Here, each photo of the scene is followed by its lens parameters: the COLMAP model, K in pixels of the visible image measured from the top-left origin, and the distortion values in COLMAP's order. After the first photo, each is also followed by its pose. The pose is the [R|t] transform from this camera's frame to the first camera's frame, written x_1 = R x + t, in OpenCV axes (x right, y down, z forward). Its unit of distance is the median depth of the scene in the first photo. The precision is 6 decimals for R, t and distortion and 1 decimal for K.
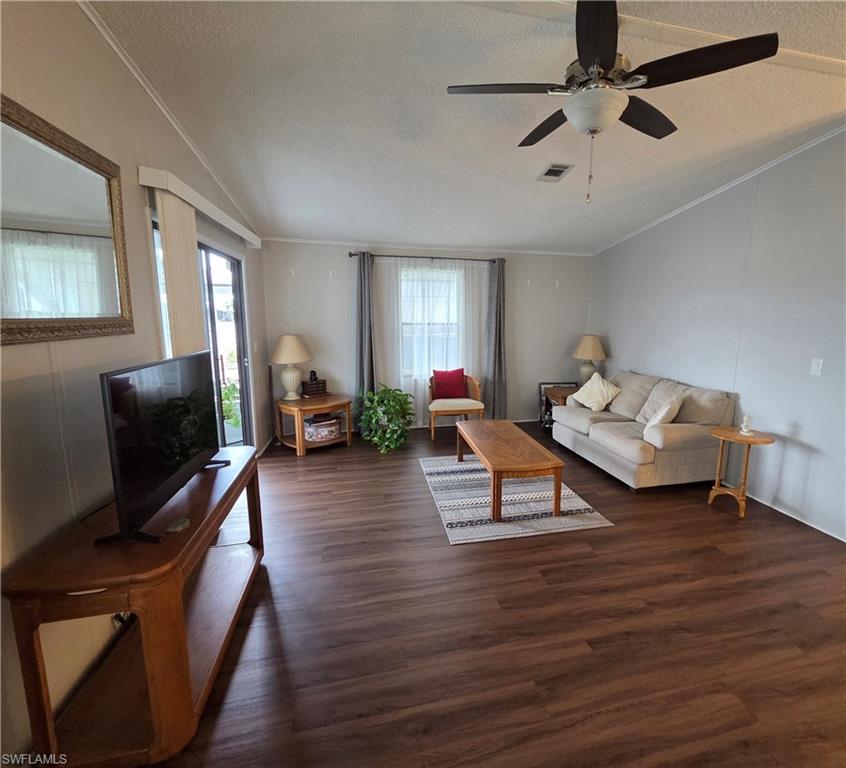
lens RADIAL K [[417.6, 0, 423.0], [0, 417.6, 384.0], [0, 0, 1]] dist [0.001499, 0.000296]
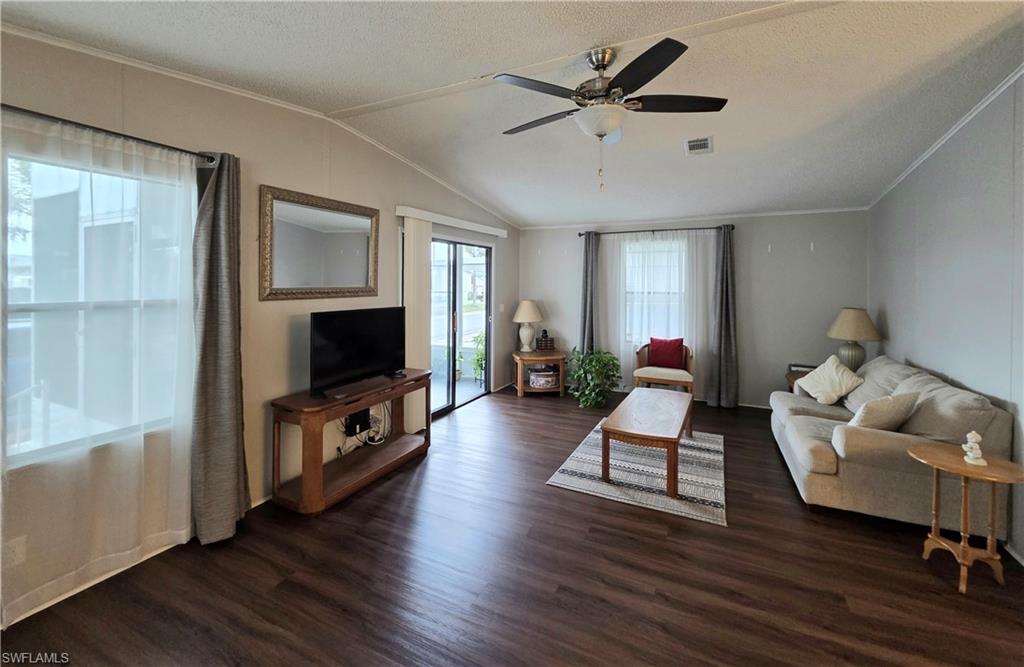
lens RADIAL K [[421.3, 0, 513.8], [0, 421.3, 284.4], [0, 0, 1]] dist [-0.001134, -0.000033]
pose [[0.760820, -0.004430, -0.648947, 0.510492], [-0.100019, 0.987229, -0.124000, -0.000812], [0.641209, 0.159249, 0.750661, -0.005156]]
